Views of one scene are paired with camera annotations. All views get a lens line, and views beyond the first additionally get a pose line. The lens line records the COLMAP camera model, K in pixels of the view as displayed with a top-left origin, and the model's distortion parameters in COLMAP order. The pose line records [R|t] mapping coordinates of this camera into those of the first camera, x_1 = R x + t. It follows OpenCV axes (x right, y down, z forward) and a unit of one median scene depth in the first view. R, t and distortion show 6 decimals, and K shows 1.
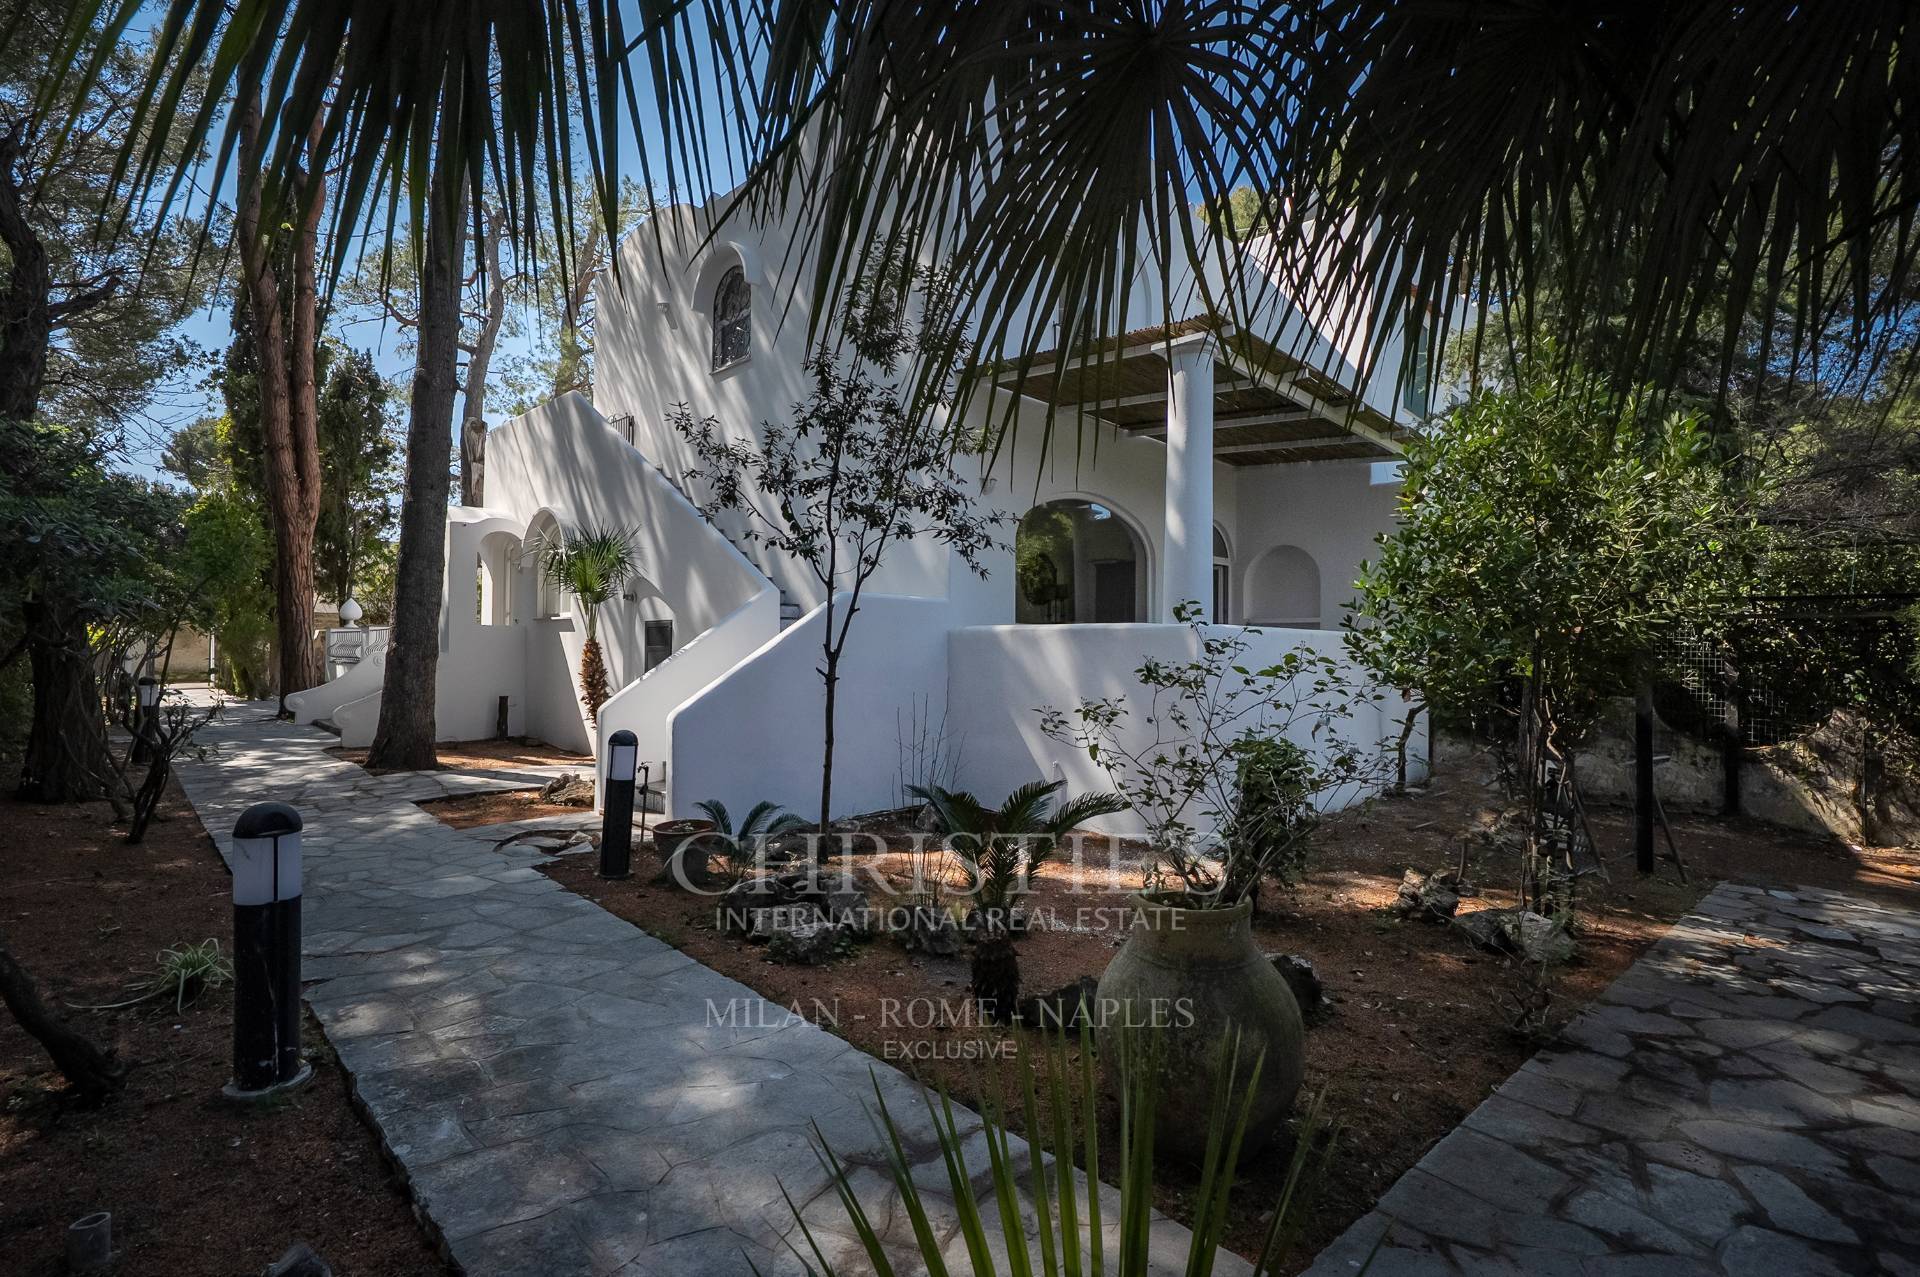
lens RADIAL K [[900.1, 0, 960.0], [0, 900.1, 638.5], [0, 0, 1]] dist [0.001801, 0.001242]
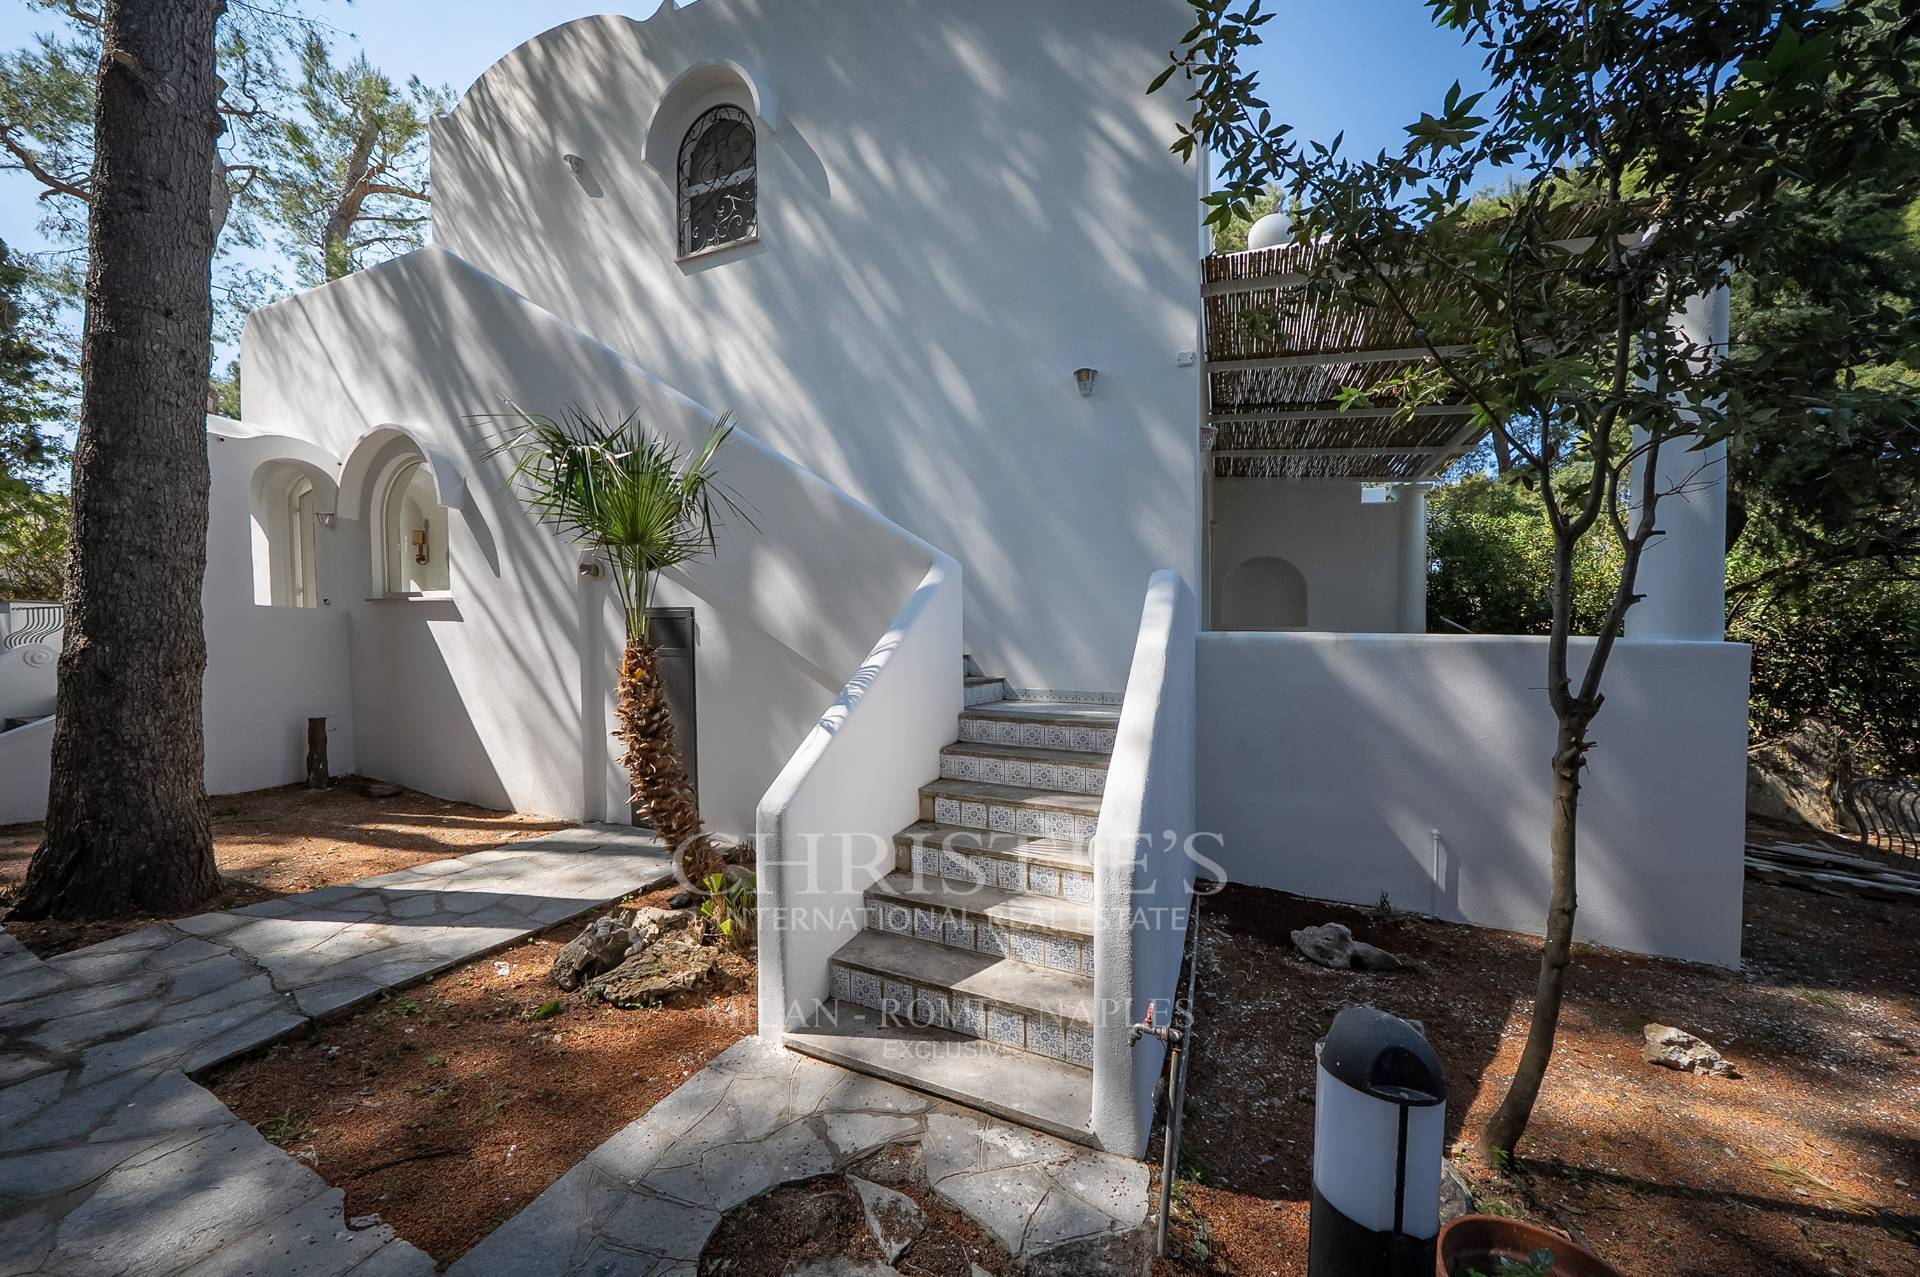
lens RADIAL K [[639.5, 0, 921.2], [0, 639.5, 678.2], [0, 0, 1]] dist [-0.001298, -0.000097]
pose [[0.930666, -0.005578, 0.365827, -0.424969], [-0.020540, 0.997510, 0.067462, -0.006473], [-0.365293, -0.070298, 0.928234, 0.658661]]
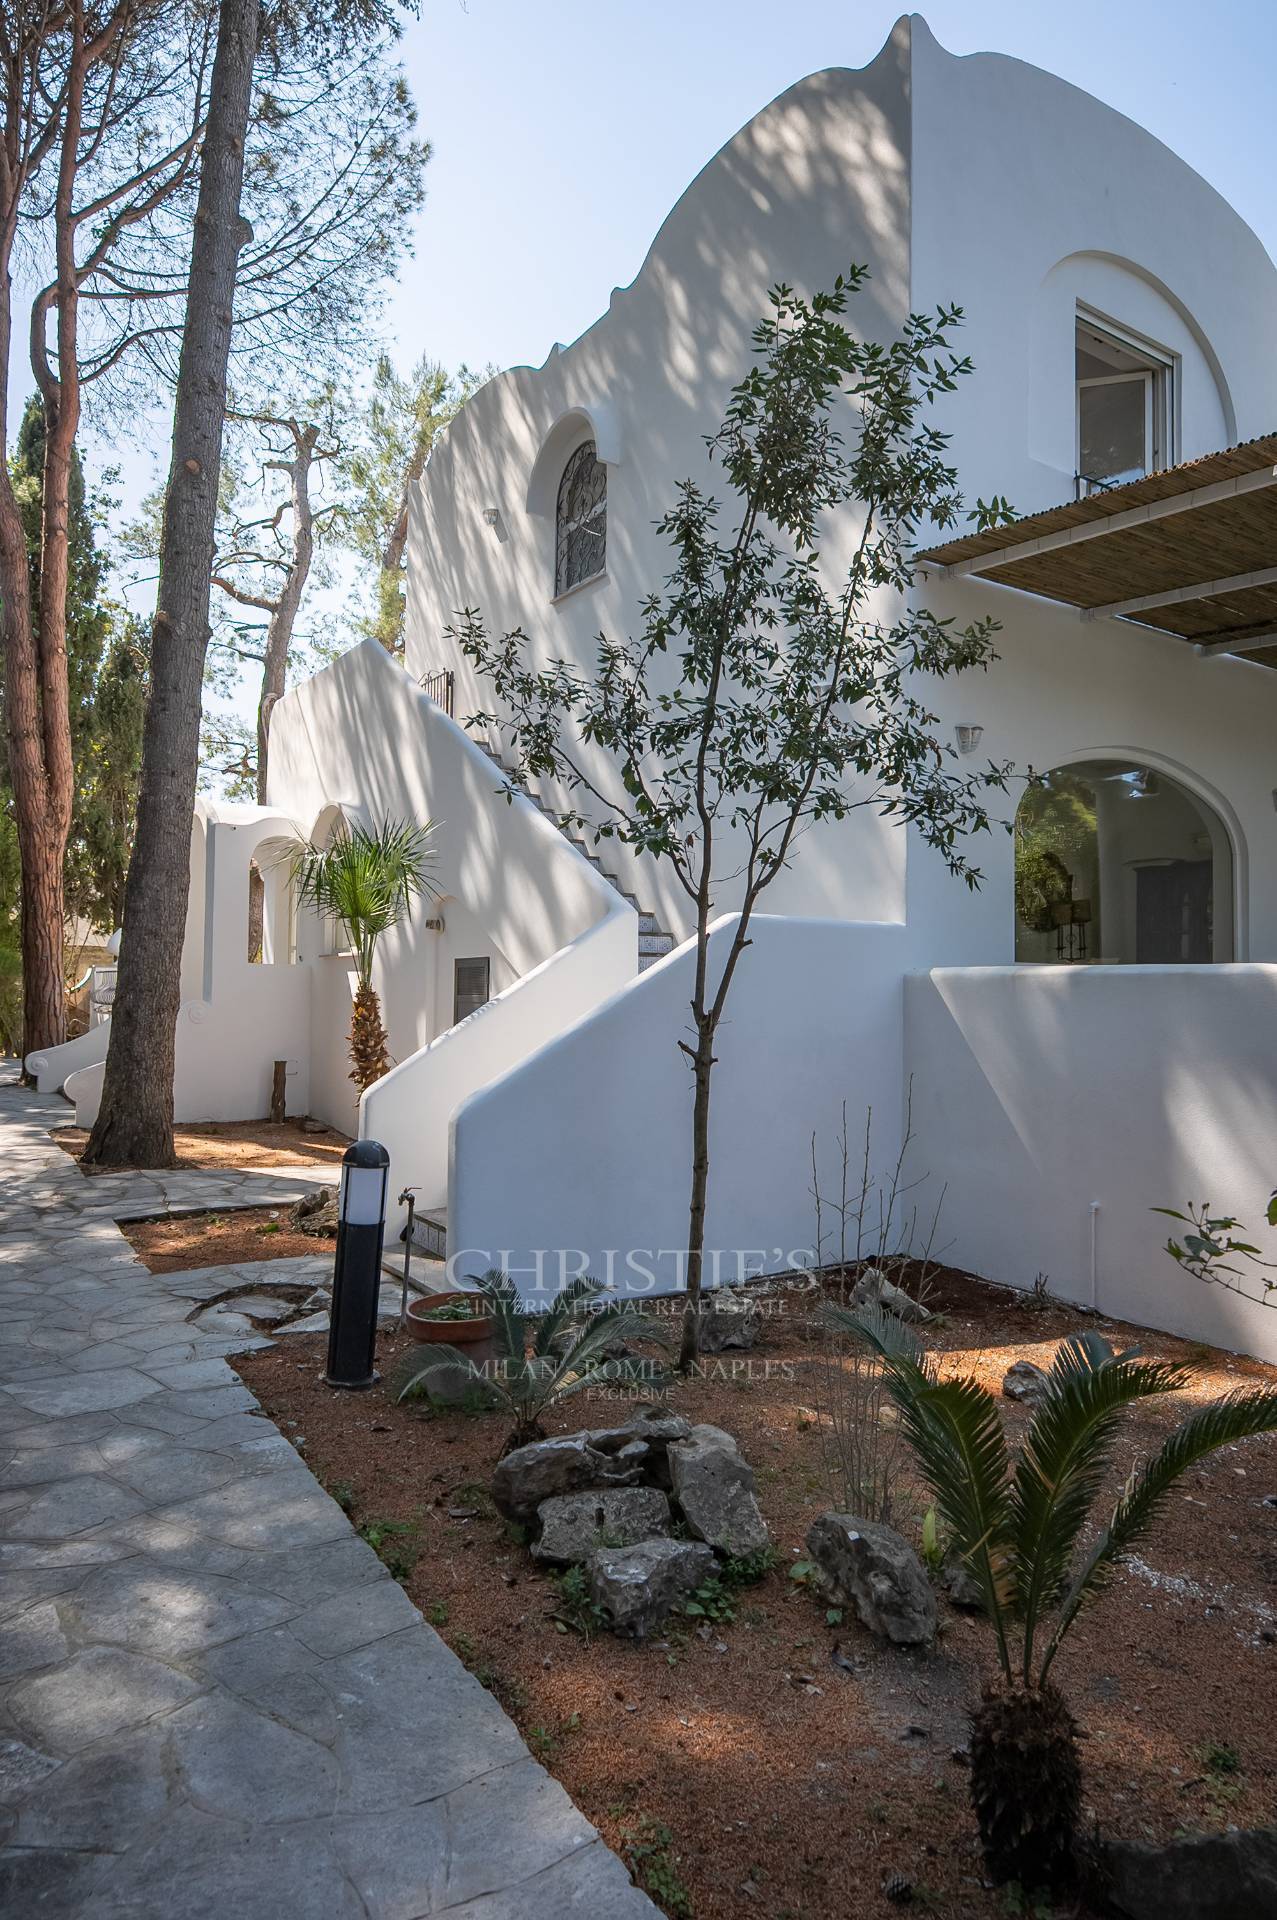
lens RADIAL K [[1192.5, 0, 667.7], [0, 1192.5, 961.5], [0, 0, 1]] dist [0.006005, -0.015353]
pose [[0.979494, 0.000070, -0.201472, -0.007399], [-0.002895, 0.999902, -0.013726, -0.007076], [0.201451, 0.014028, 0.979398, 0.183692]]
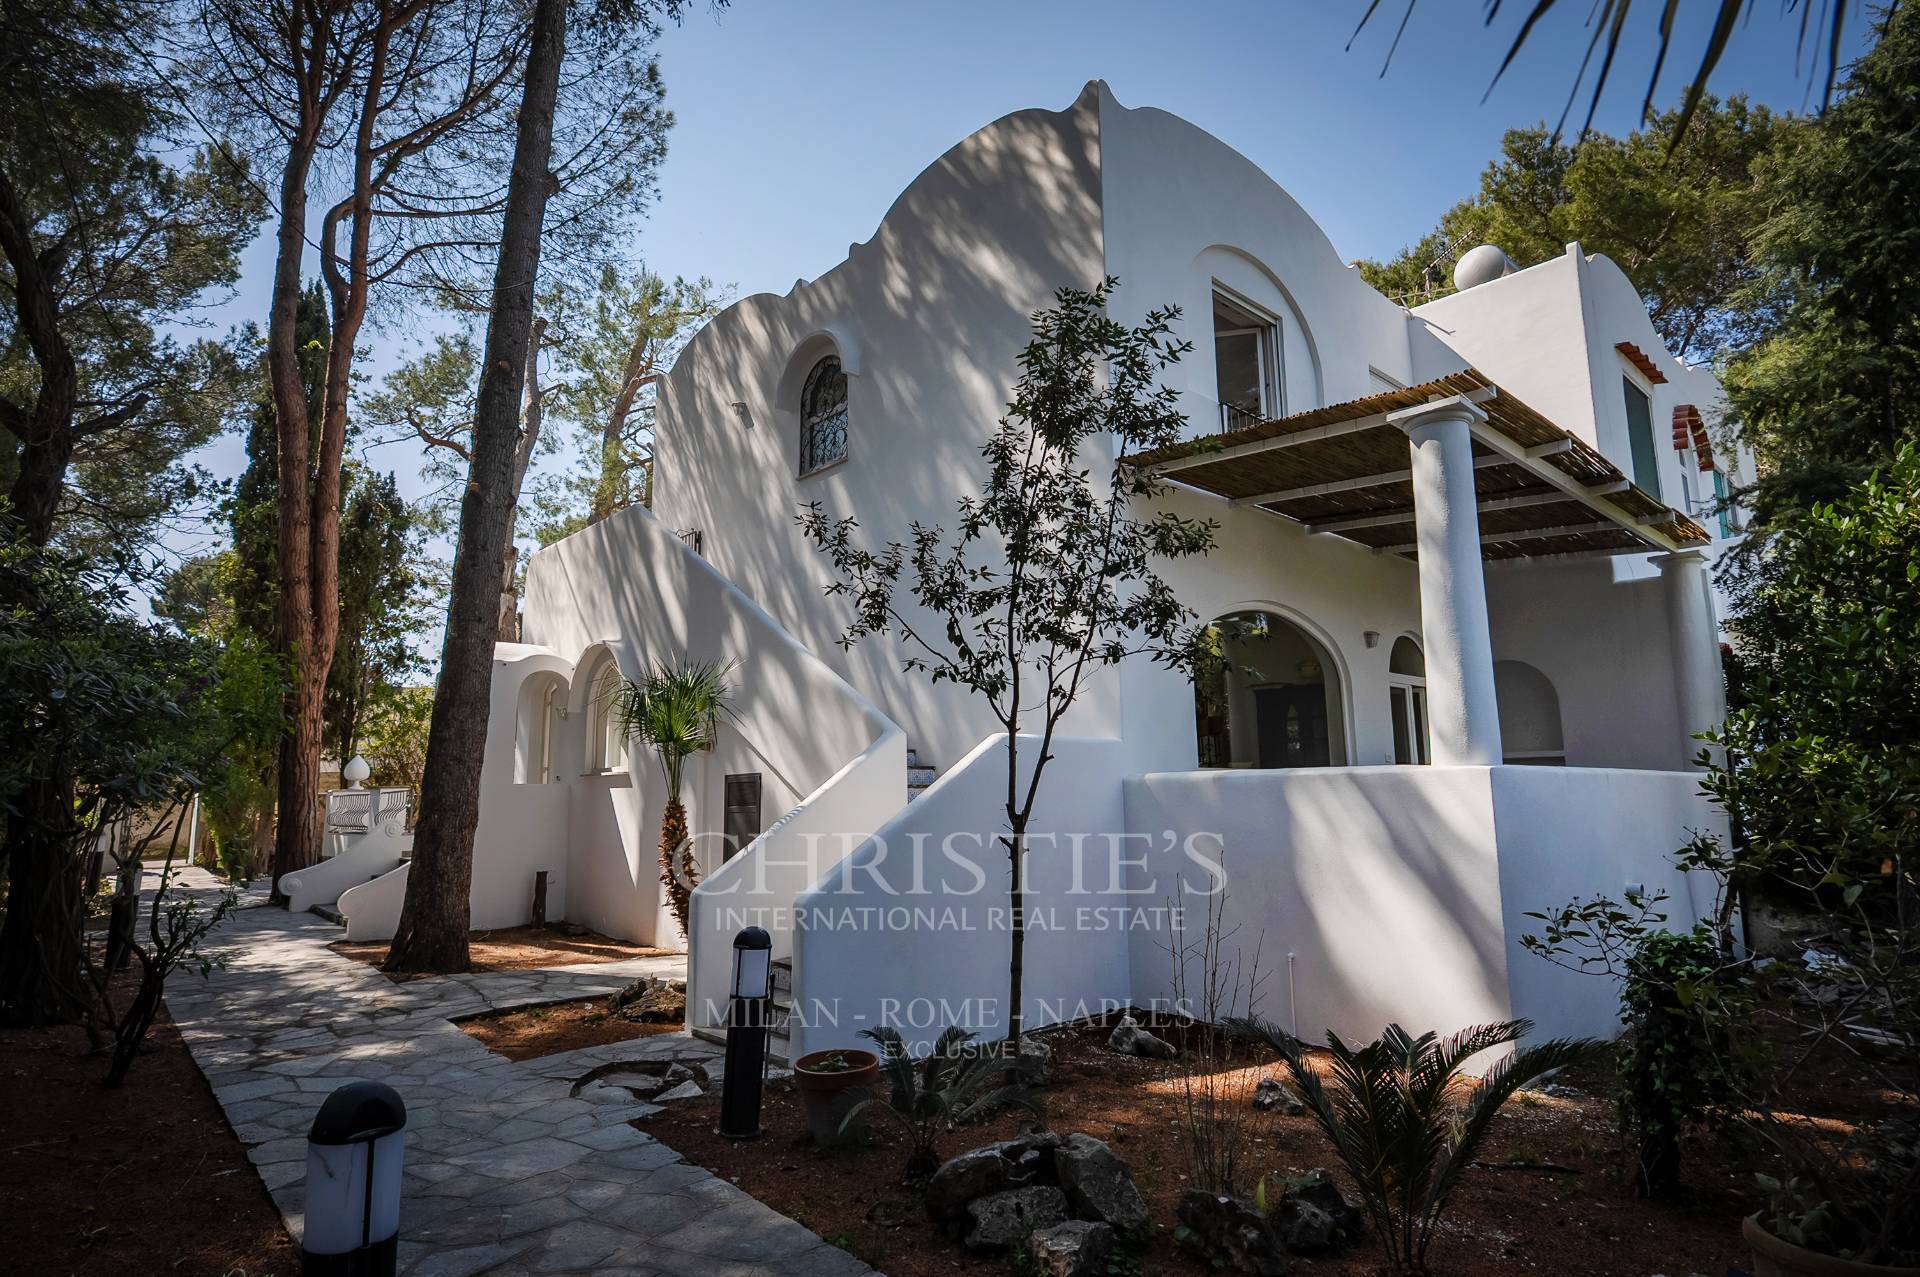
lens RADIAL K [[1039.5, 0, 974.1], [0, 1039.5, 627.0], [0, 0, 1]] dist [0.021558, -0.024505]
pose [[0.998543, -0.030322, -0.044639, -0.106272], [0.023377, 0.988619, -0.148611, -0.009000], [0.048637, 0.147351, 0.987888, 0.084321]]
